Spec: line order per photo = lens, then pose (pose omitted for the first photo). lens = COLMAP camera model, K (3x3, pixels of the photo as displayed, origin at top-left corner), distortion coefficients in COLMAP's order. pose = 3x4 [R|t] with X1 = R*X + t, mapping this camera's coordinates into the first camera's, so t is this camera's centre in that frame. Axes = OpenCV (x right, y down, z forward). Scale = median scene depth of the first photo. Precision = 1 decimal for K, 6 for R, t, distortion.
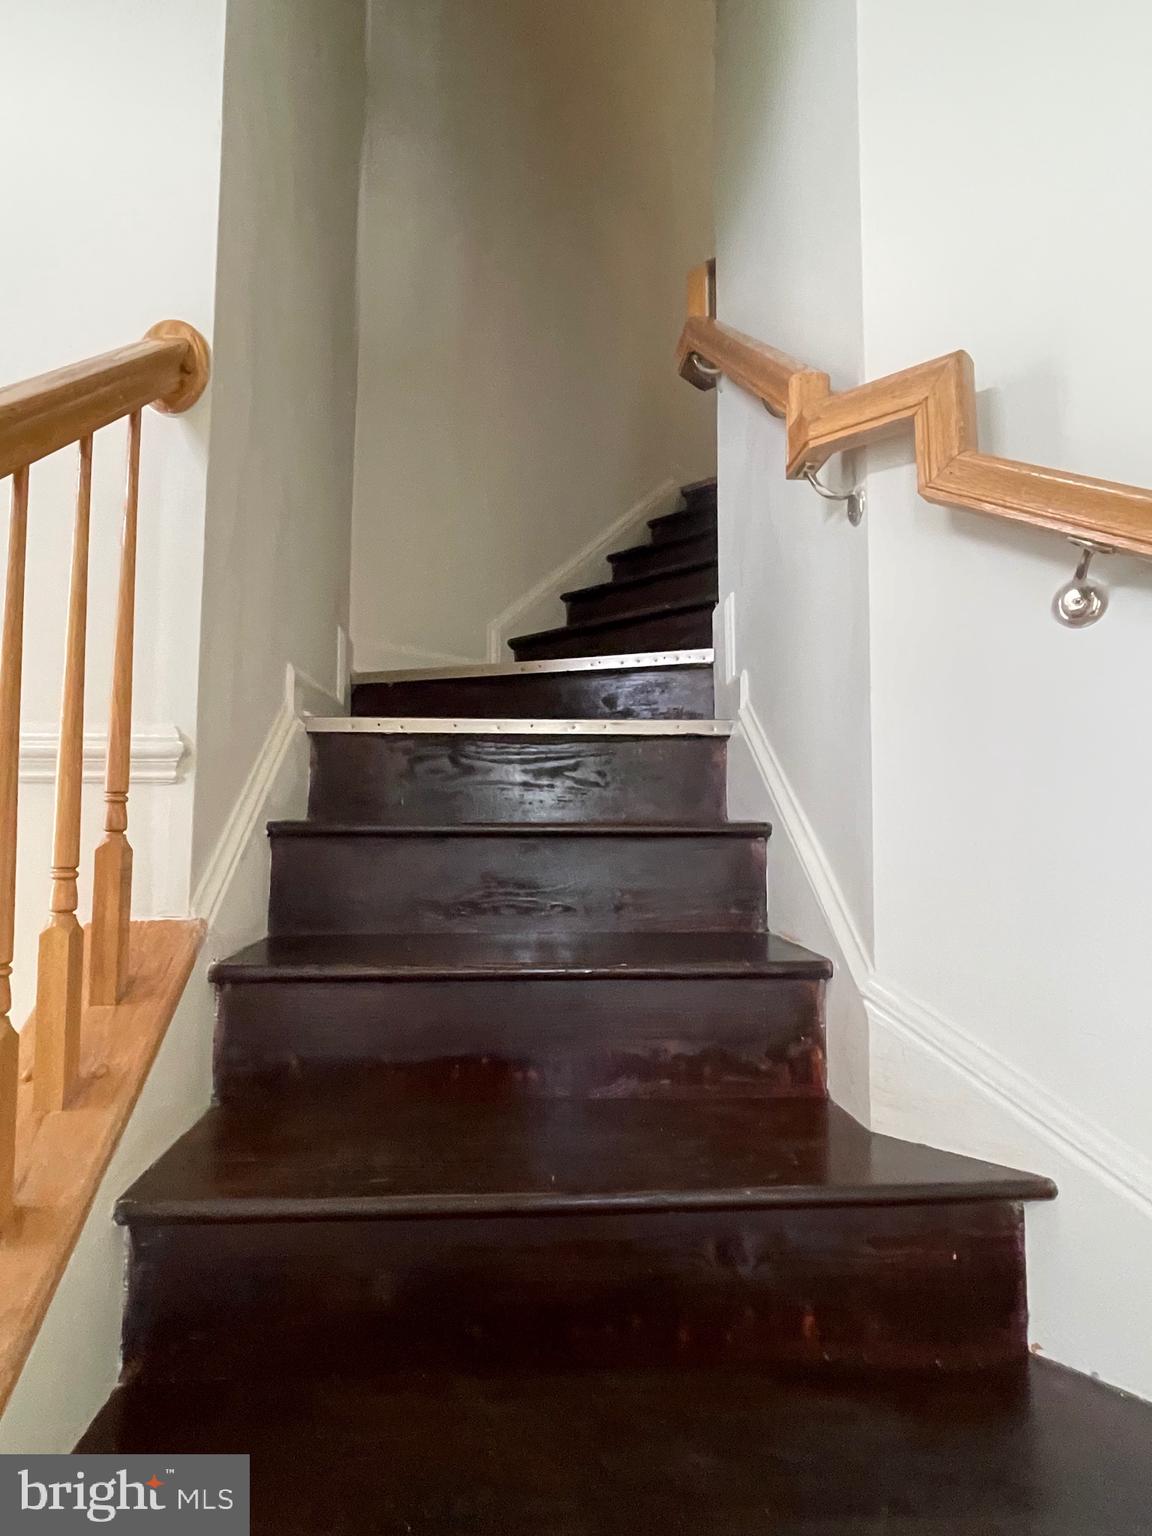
lens RADIAL K [[817.4, 0, 576.0], [0, 817.4, 768.0], [0, 0, 1]] dist [0.002161, 0.000737]
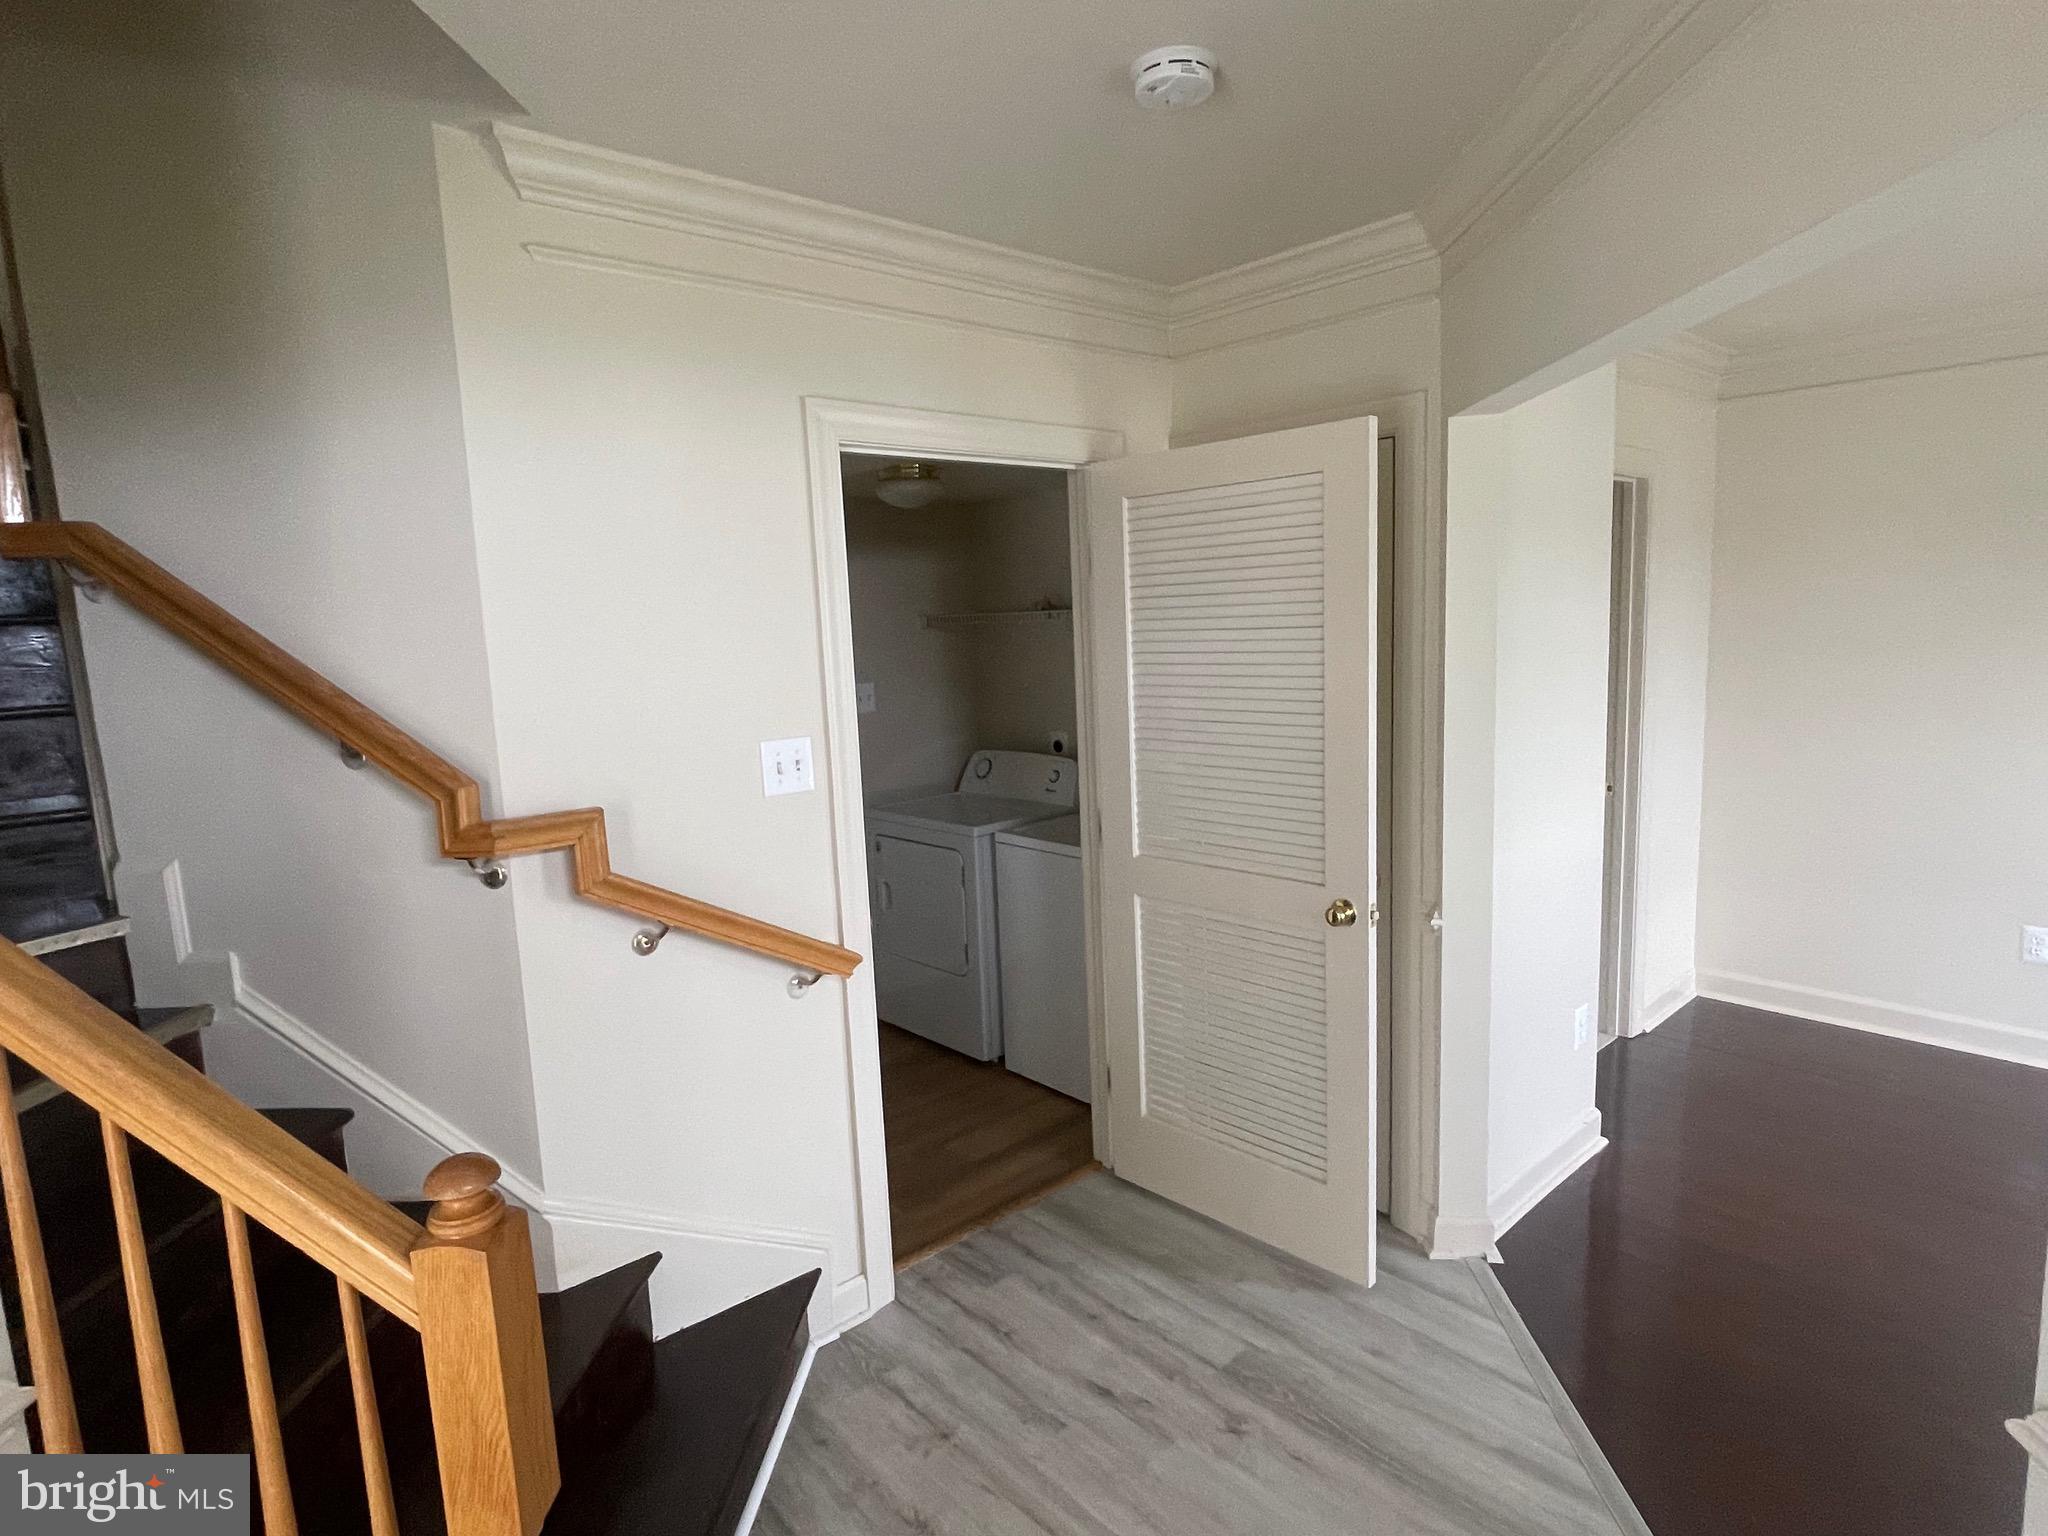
lens RADIAL K [[1089.9, 0, 1024.0], [0, 1089.9, 768.0], [0, 0, 1]] dist [0.002161, 0.000737]
pose [[0.119877, -0.146877, 0.981864, -1.460898], [-0.023370, 0.988304, 0.150694, -0.896814], [-0.992514, -0.041011, 0.115043, -0.058672]]
